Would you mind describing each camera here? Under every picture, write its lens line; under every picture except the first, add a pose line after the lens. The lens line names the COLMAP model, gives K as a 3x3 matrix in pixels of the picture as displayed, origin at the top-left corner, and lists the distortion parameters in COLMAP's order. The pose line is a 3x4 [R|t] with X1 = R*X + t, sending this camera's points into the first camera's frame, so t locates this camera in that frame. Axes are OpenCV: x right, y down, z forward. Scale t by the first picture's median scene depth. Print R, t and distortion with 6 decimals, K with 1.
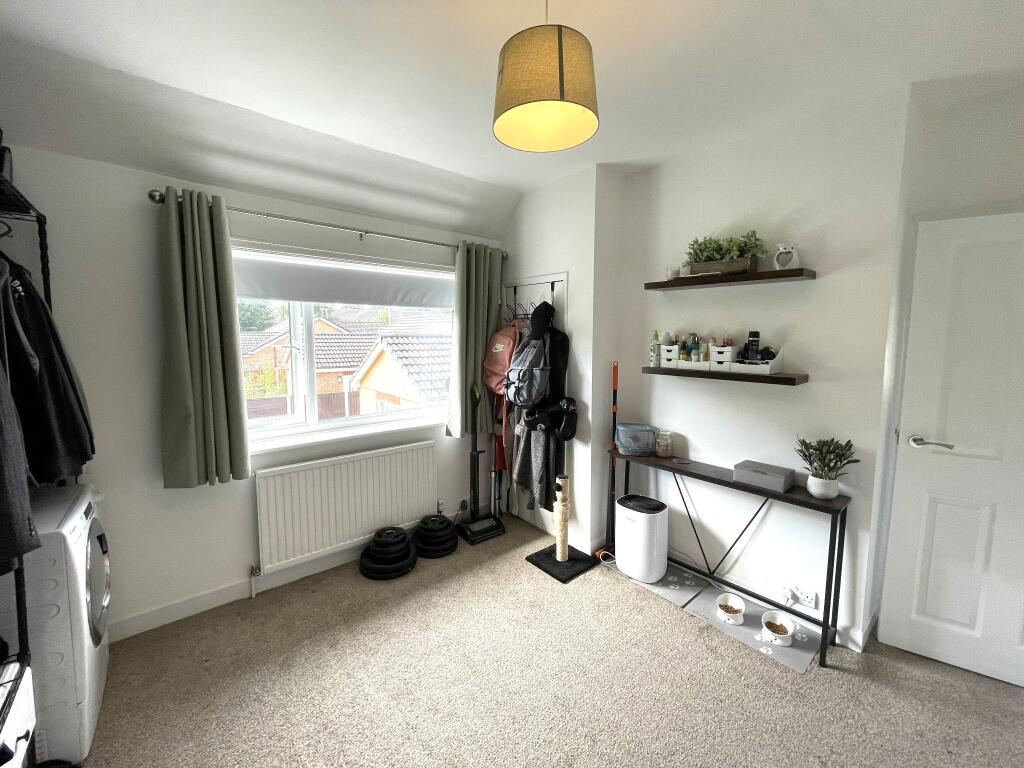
lens RADIAL K [[414.5, 0, 510.5], [0, 414.5, 373.1], [0, 0, 1]] dist [-0.001849, 0.000363]
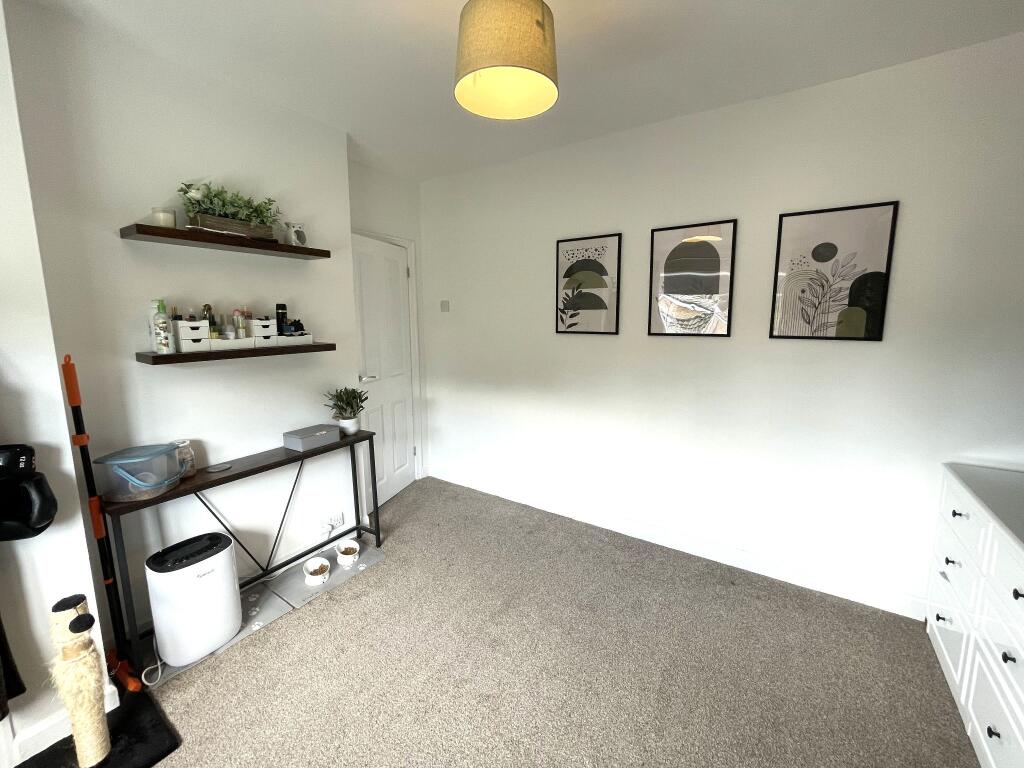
lens RADIAL K [[414.5, 0, 510.5], [0, 414.5, 373.1], [0, 0, 1]] dist [-0.001849, 0.000363]
pose [[-0.275037, -0.142794, 0.950771, -0.494287], [0.083505, 0.981624, 0.171584, -0.056864], [-0.957800, 0.126586, -0.258059, 0.692702]]
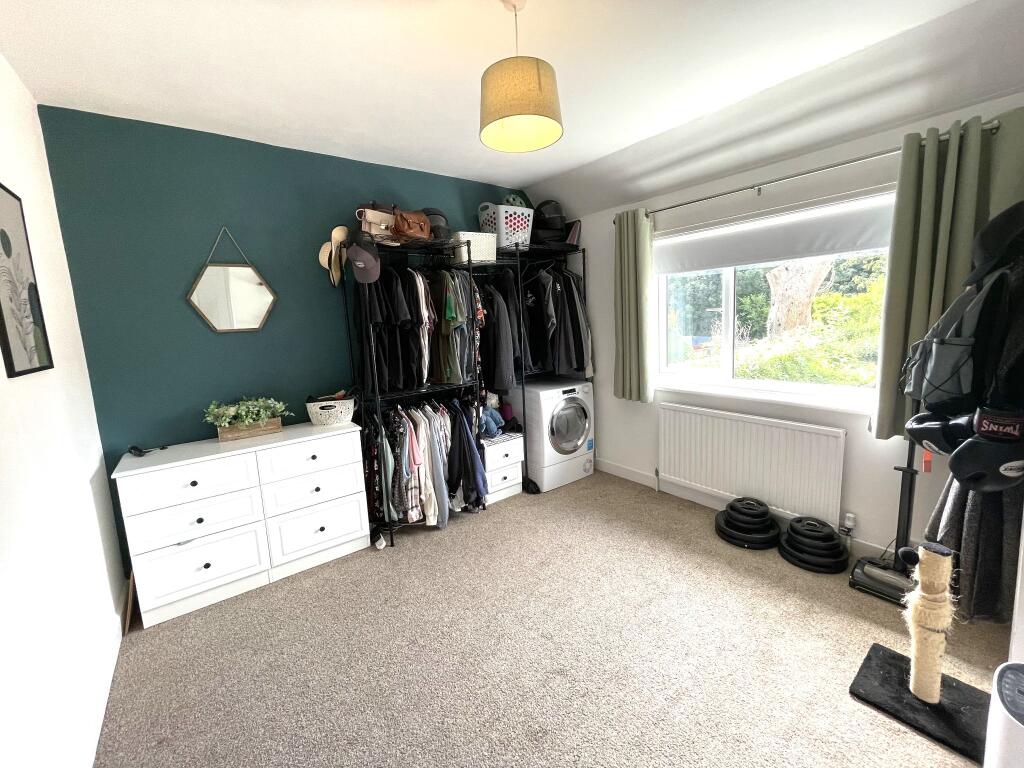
lens RADIAL K [[415.0, 0, 511.4], [0, 415.0, 377.5], [0, 0, 1]] dist [0.001634, 0.000403]
pose [[-0.036555, 0.146097, -0.988595, 0.732263], [-0.042719, 0.988123, 0.147607, -0.025736], [0.998418, 0.047628, -0.029880, 0.530082]]
